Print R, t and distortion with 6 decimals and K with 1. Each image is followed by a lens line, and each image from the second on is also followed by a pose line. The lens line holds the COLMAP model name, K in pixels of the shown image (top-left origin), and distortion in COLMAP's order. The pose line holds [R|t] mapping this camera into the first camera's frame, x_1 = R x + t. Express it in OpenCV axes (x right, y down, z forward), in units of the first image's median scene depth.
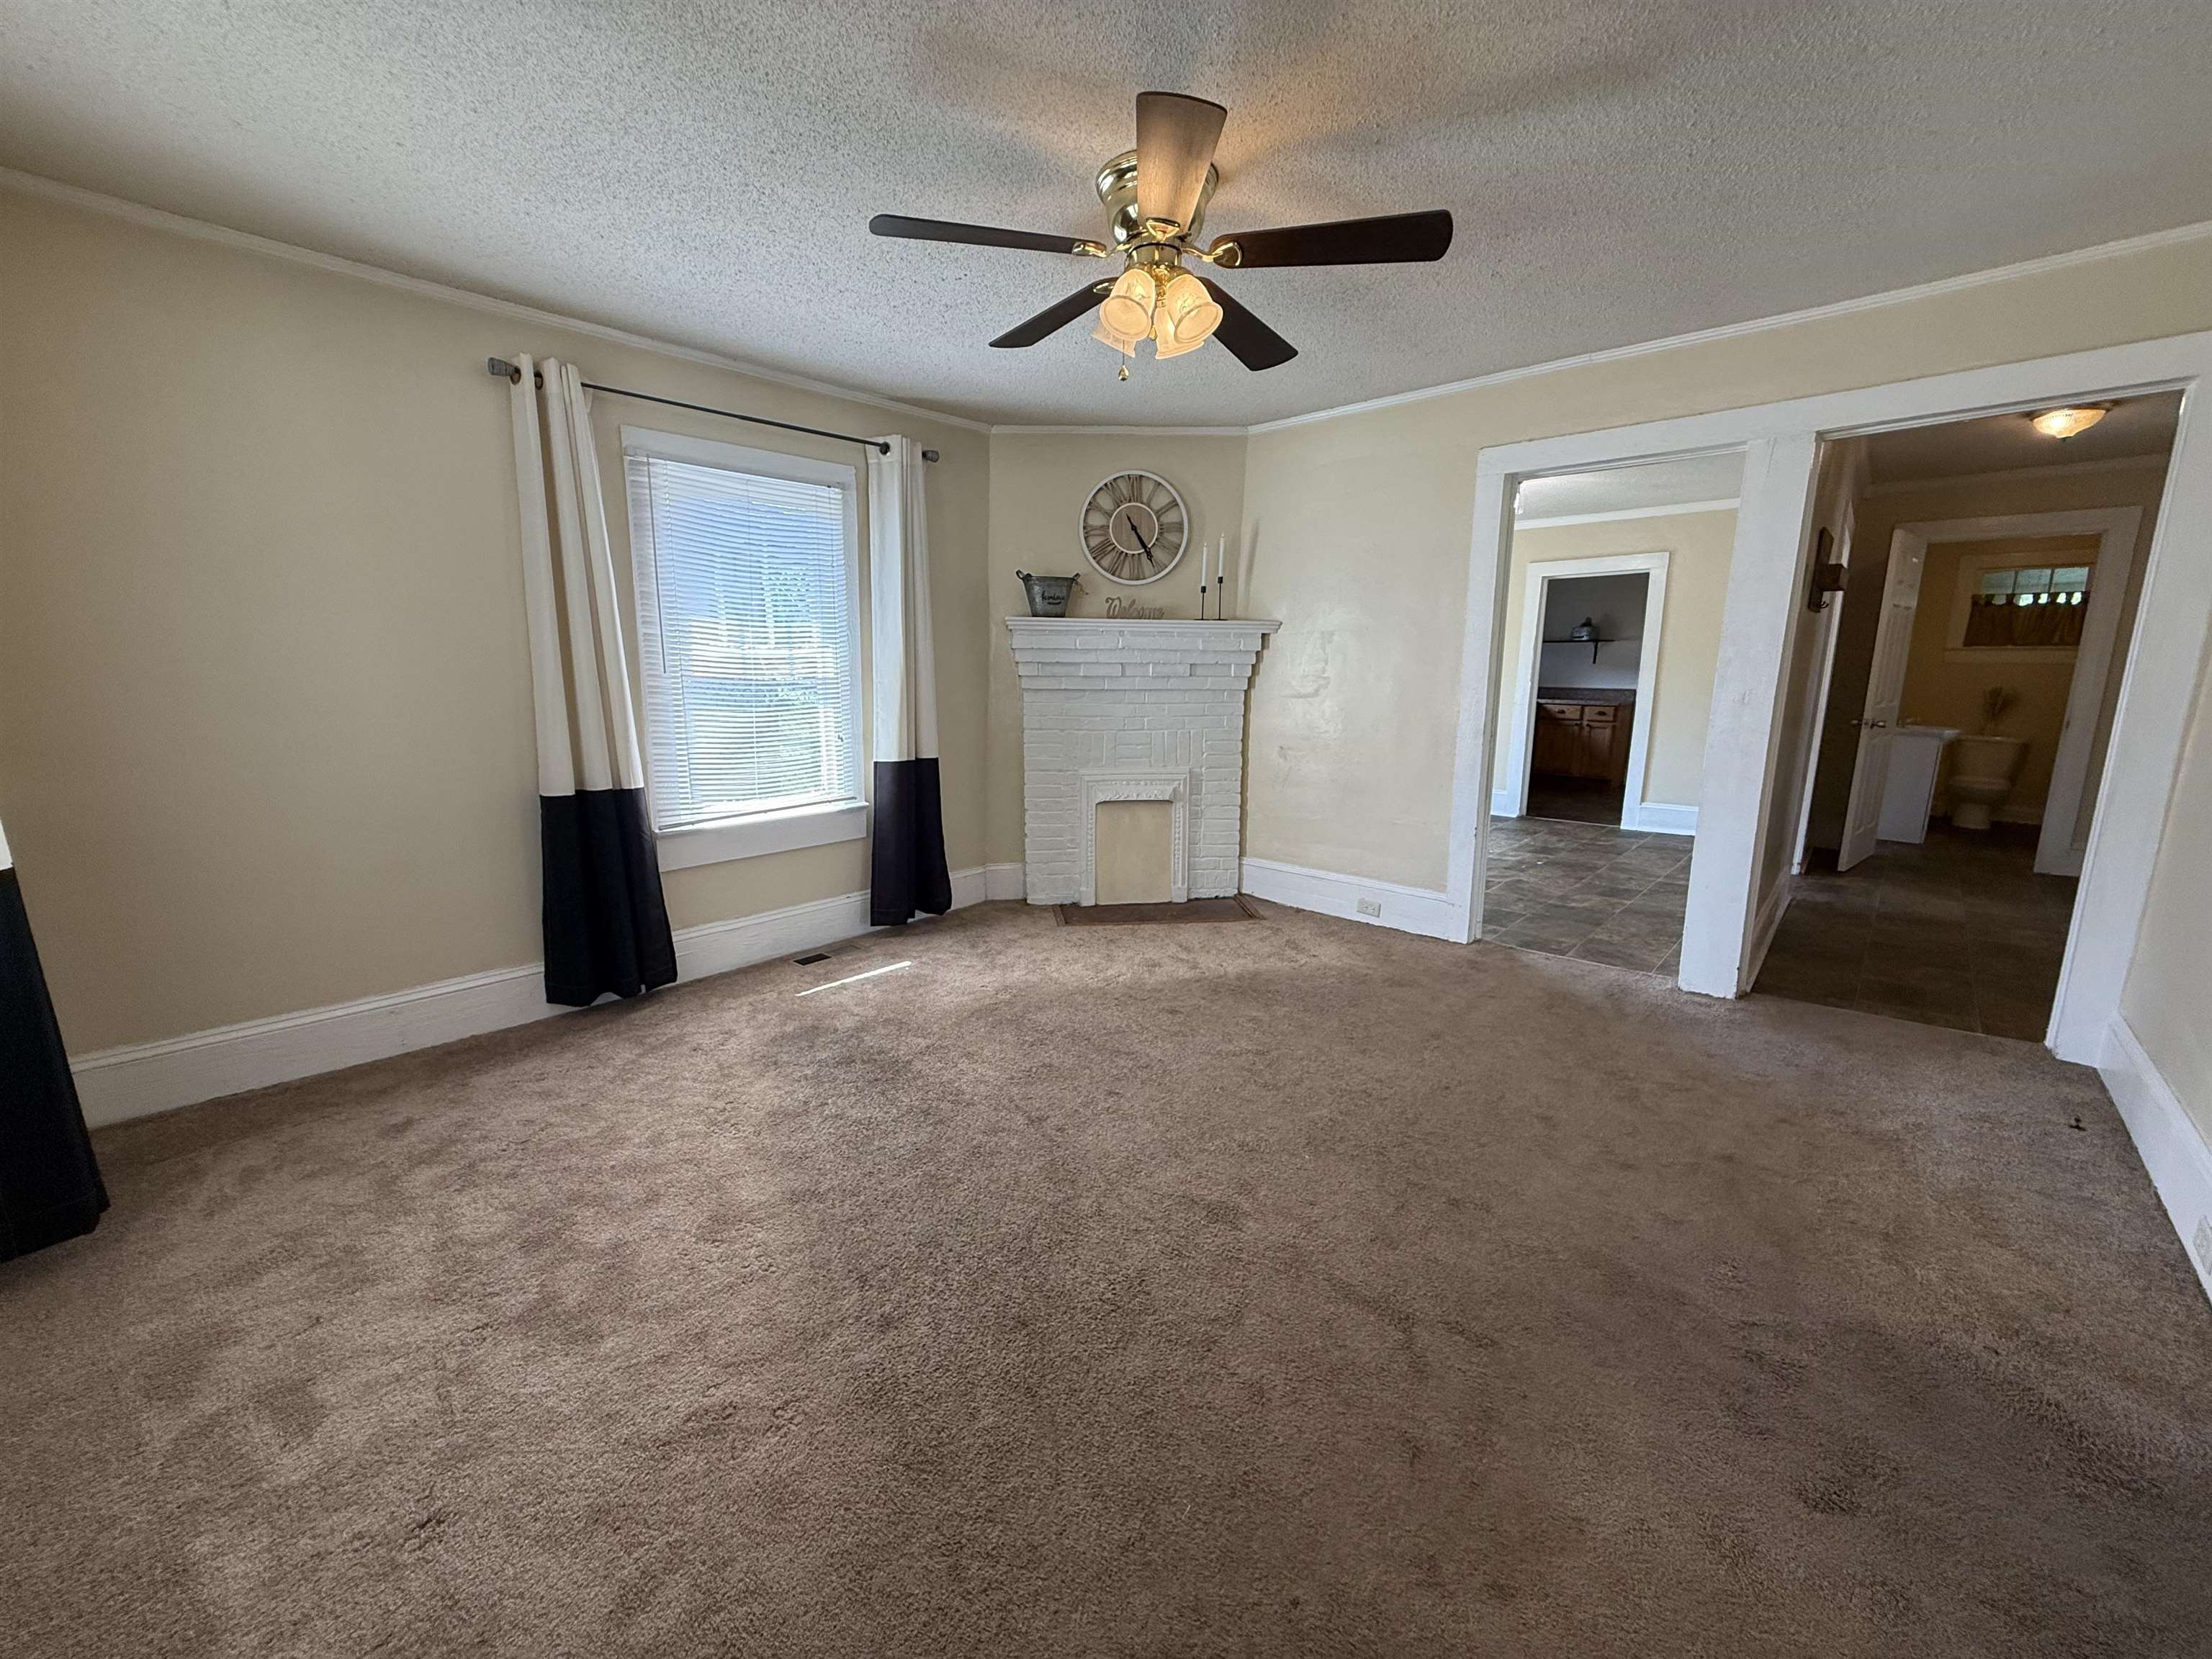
lens RADIAL K [[878.7, 0, 1105.4], [0, 878.7, 824.4], [0, 0, 1]] dist [0.000116, -0.000402]
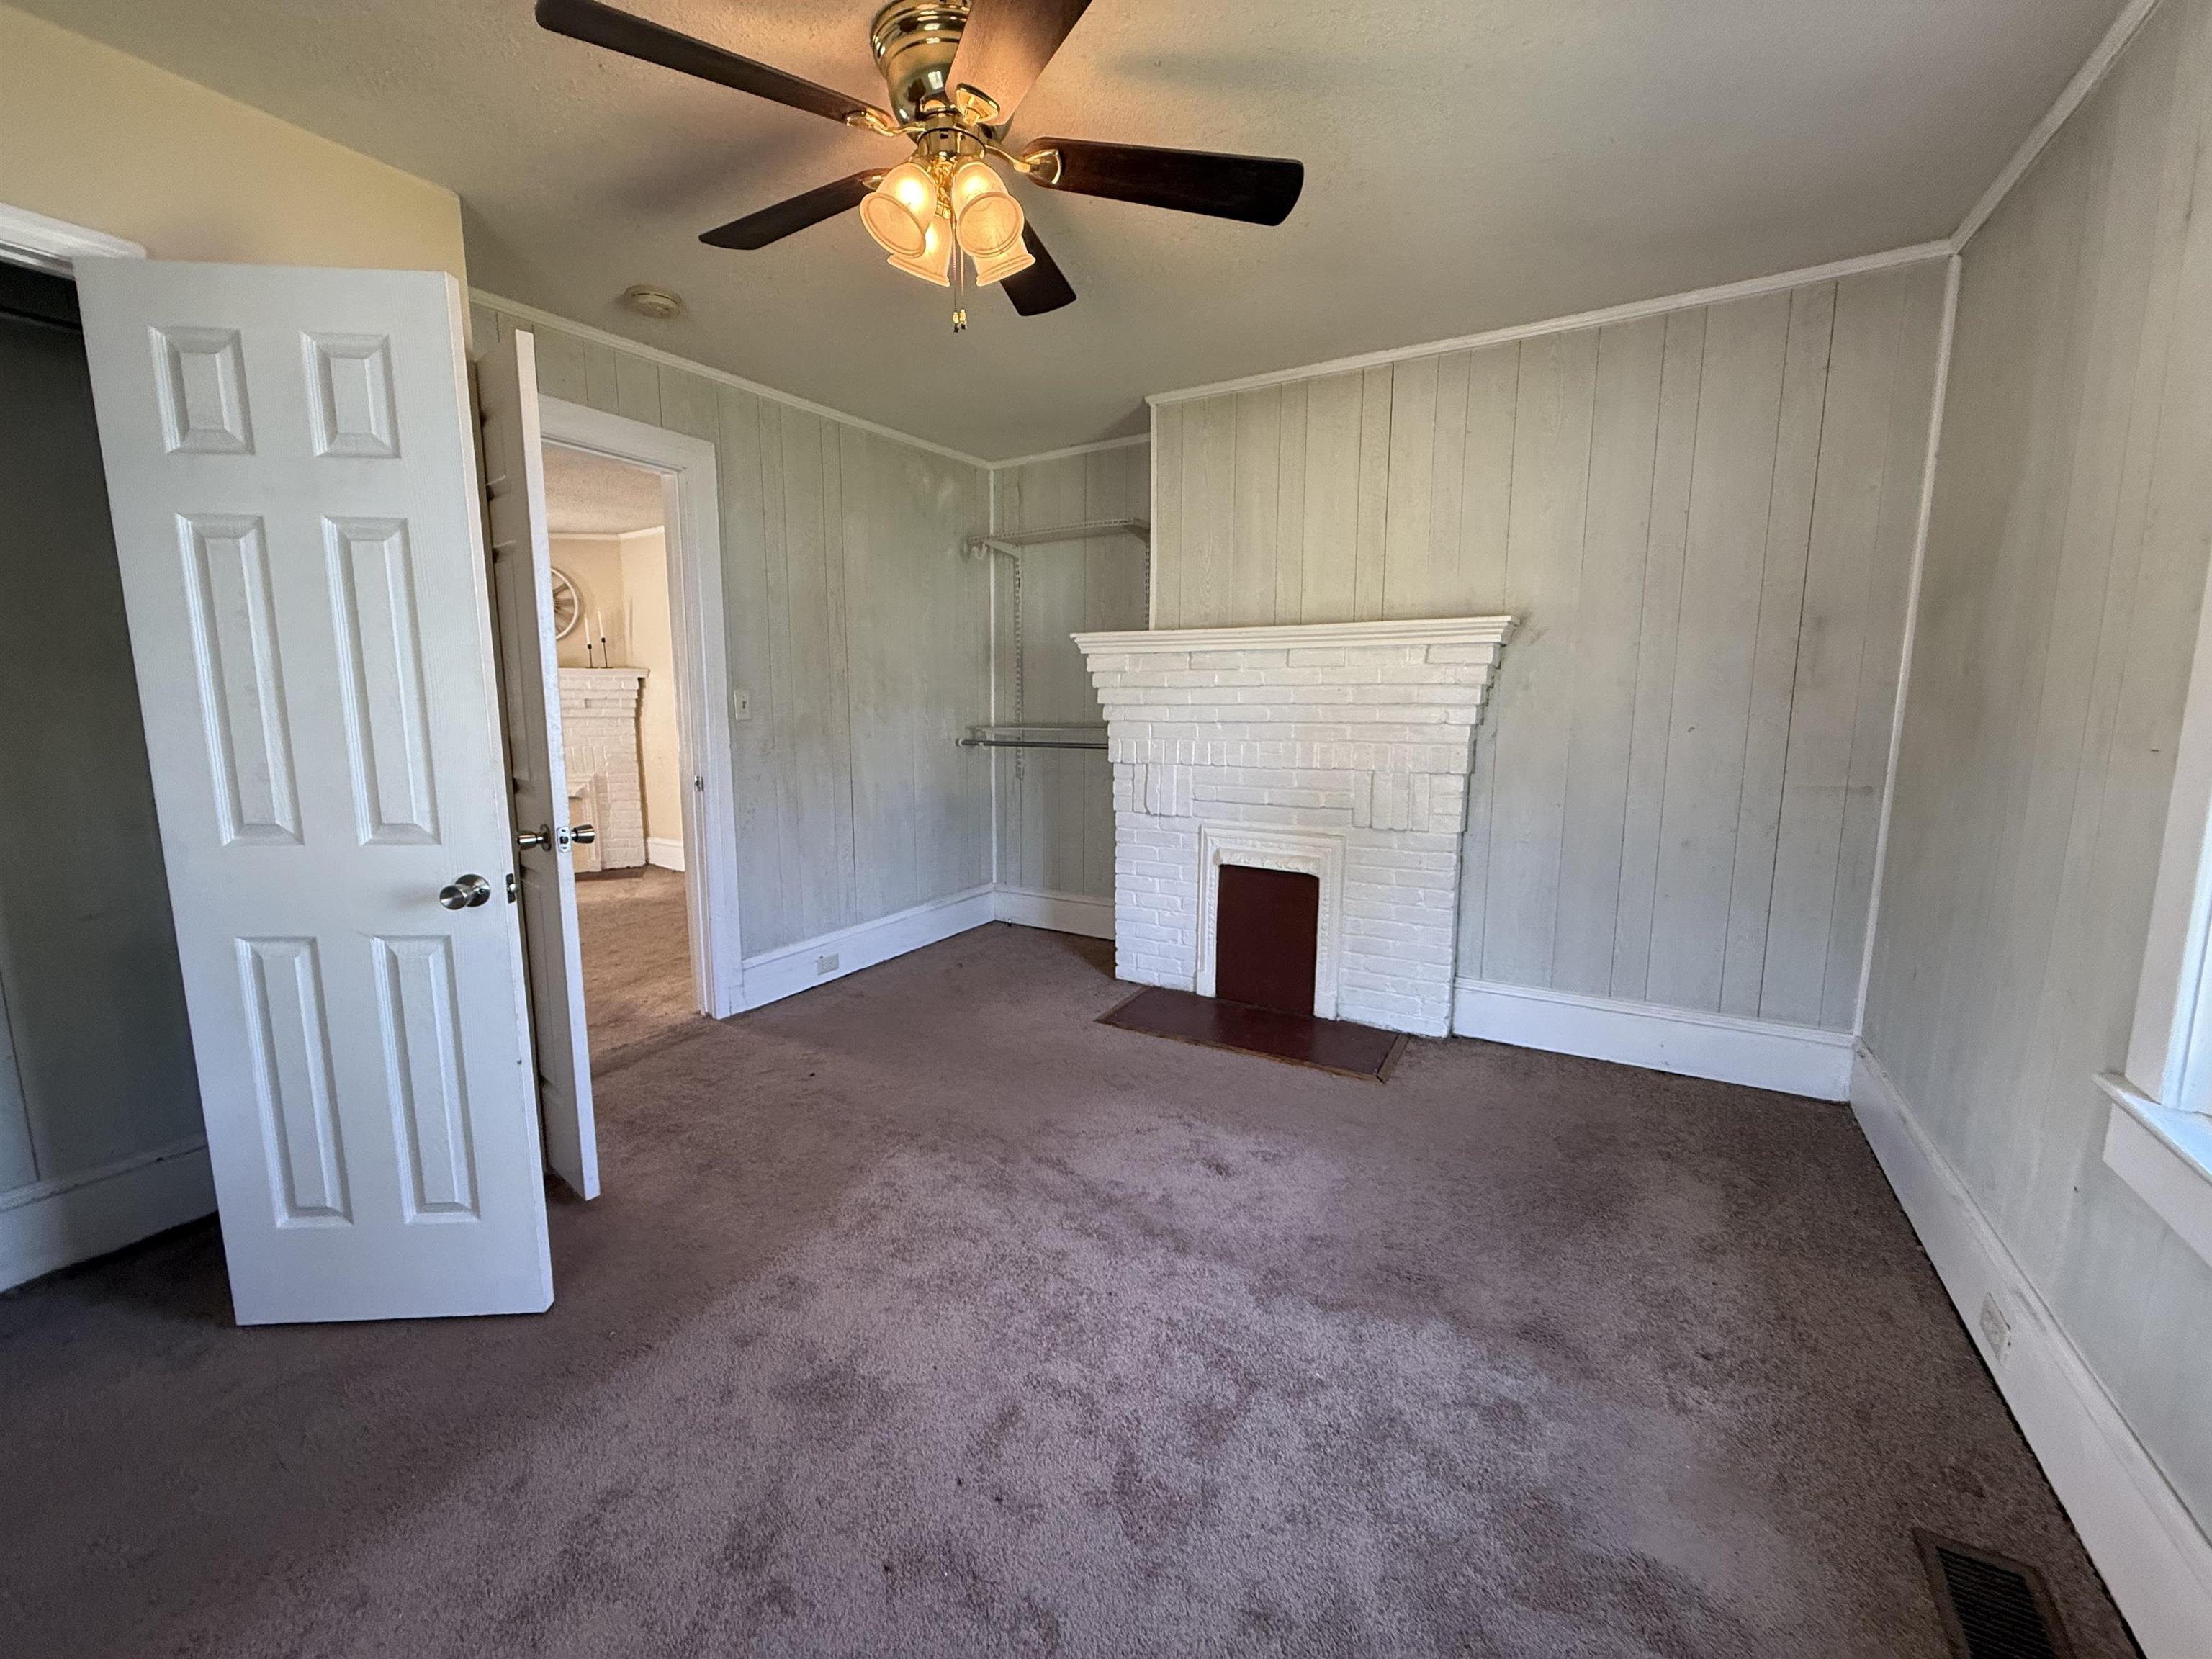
lens RADIAL K [[878.7, 0, 1109.8], [0, 878.7, 818.3], [0, 0, 1]] dist [0.000116, -0.000402]
pose [[0.979056, -0.034761, 0.200604, 0.633908], [0.043327, 0.998320, -0.038473, 0.098181], [-0.198930, 0.046359, 0.978917, -0.534158]]
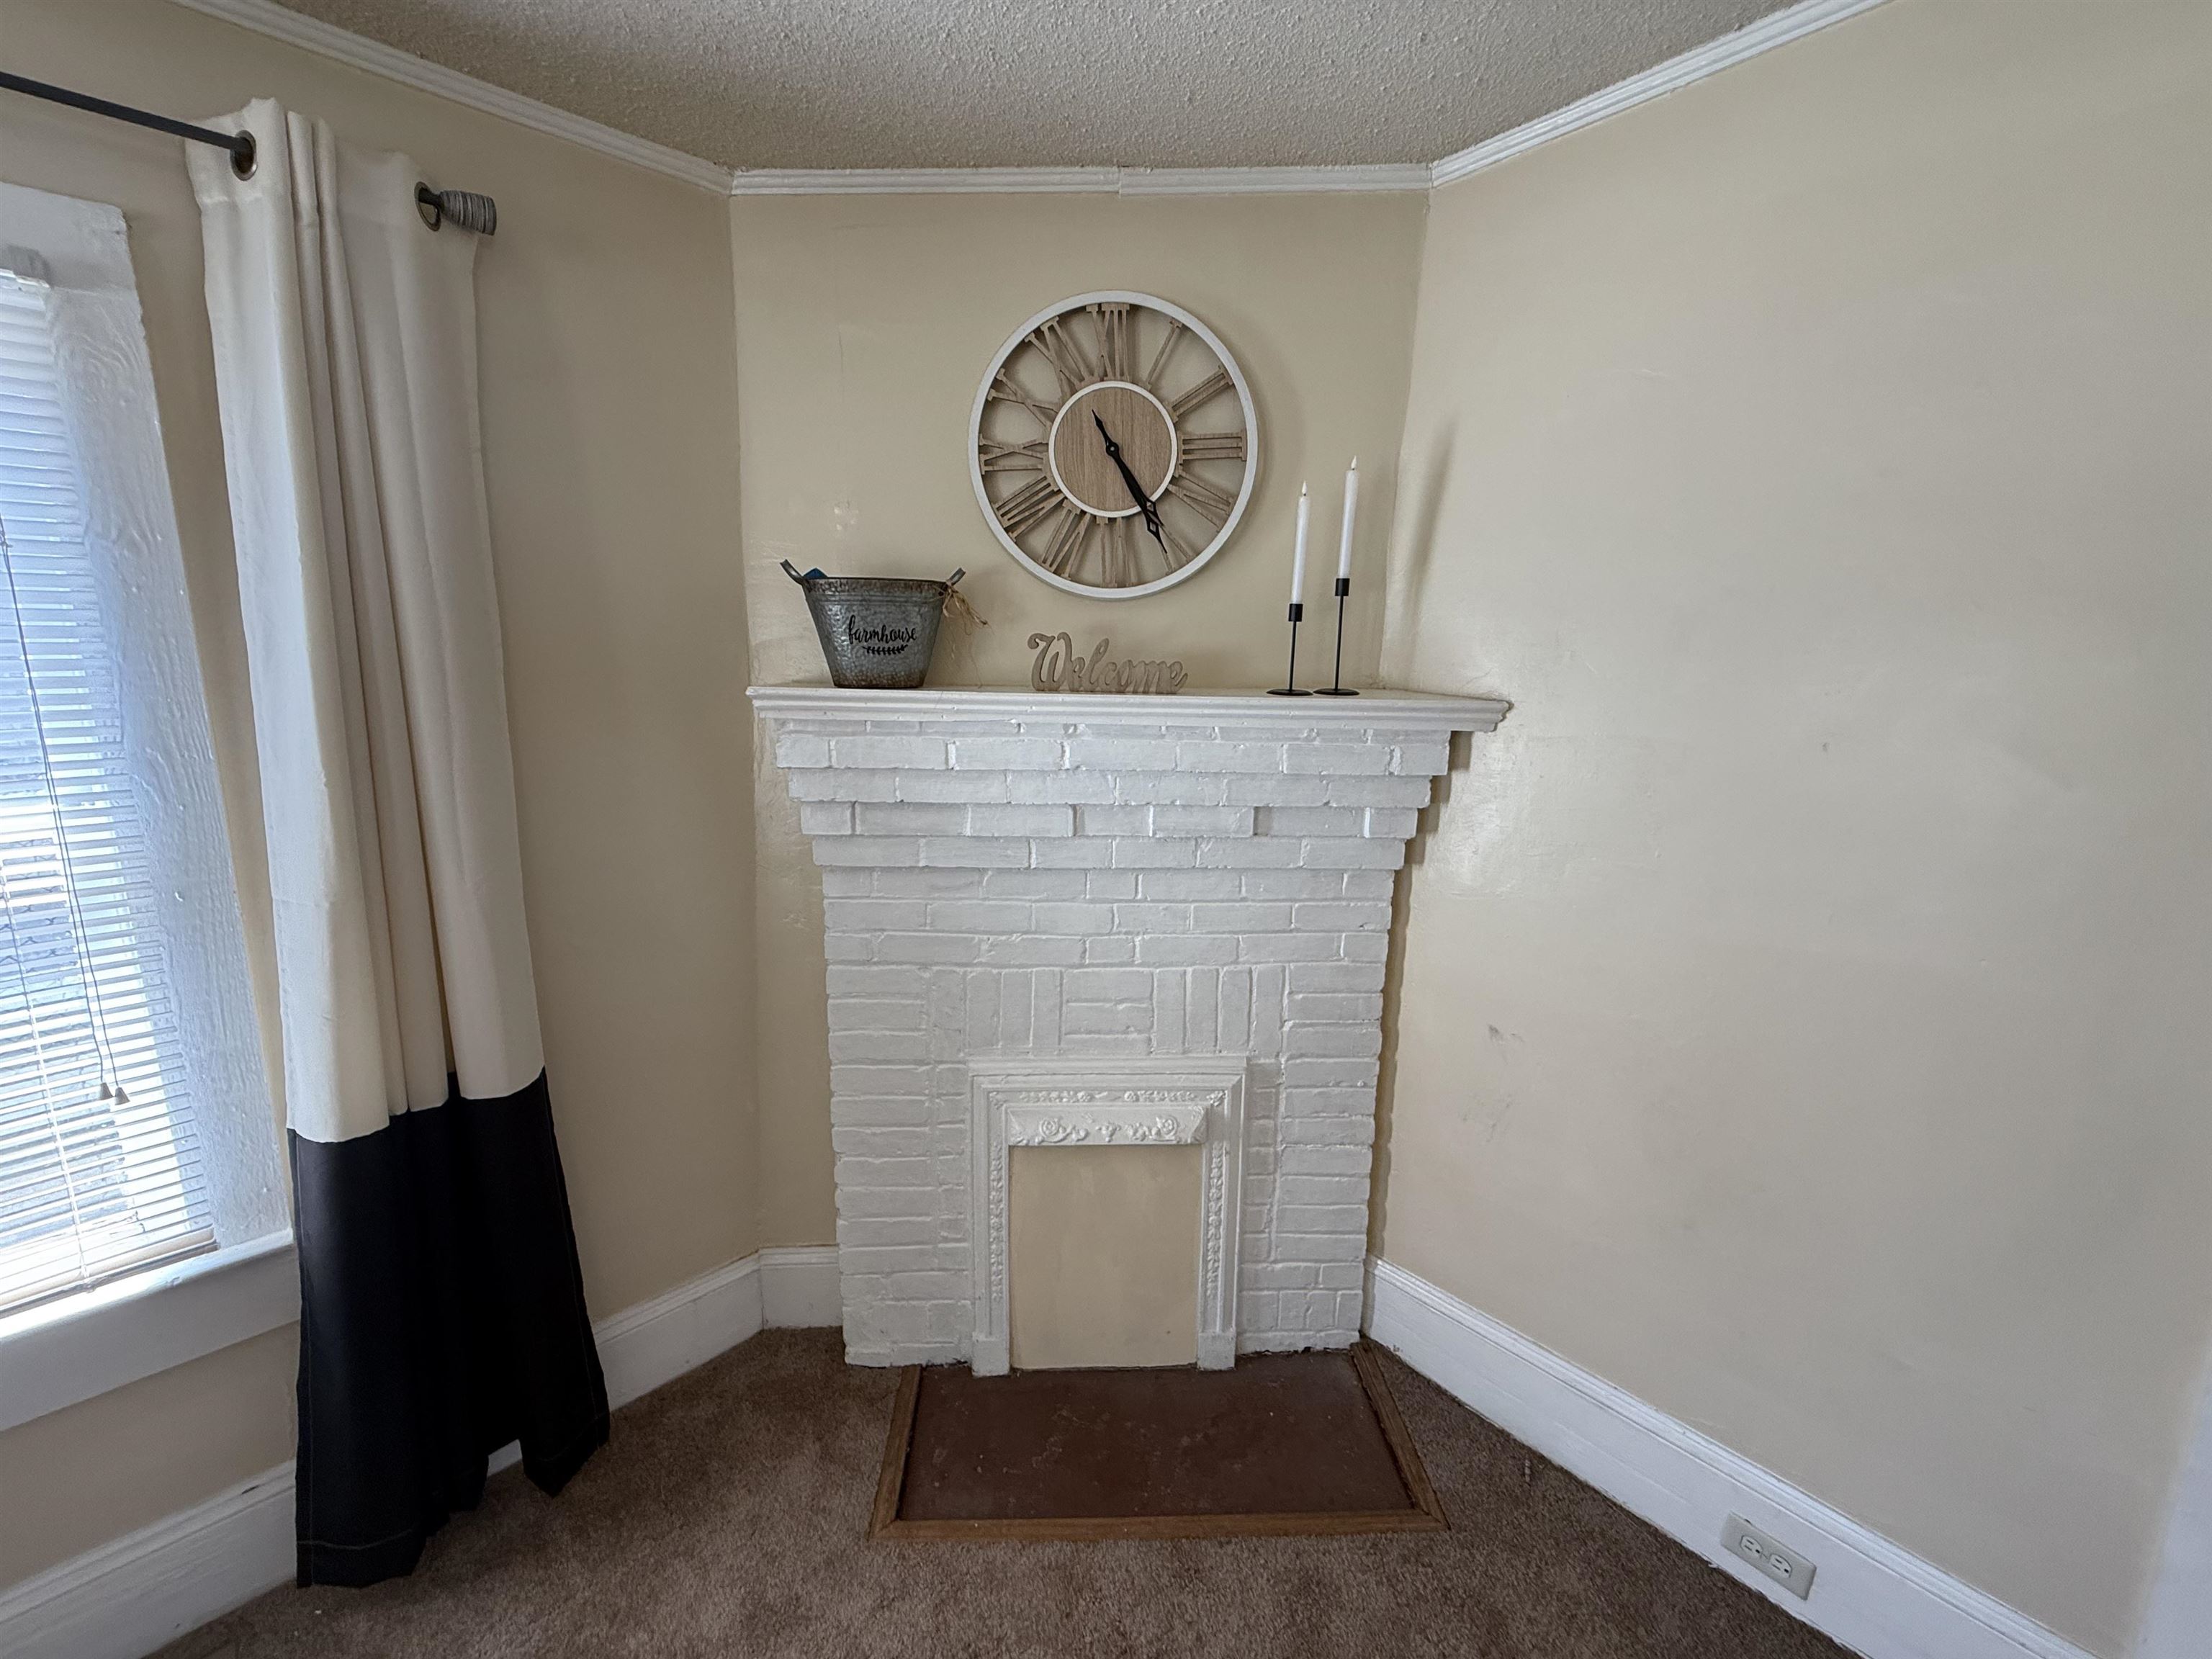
lens RADIAL K [[878.7, 0, 1103.1], [0, 878.7, 826.1], [0, 0, 1]] dist [0.000116, -0.000402]
pose [[0.995788, 0.025710, -0.088002, 0.065025], [-0.025628, 0.999669, 0.002055, -0.174794], [0.088025, 0.000209, 0.996118, 0.618559]]
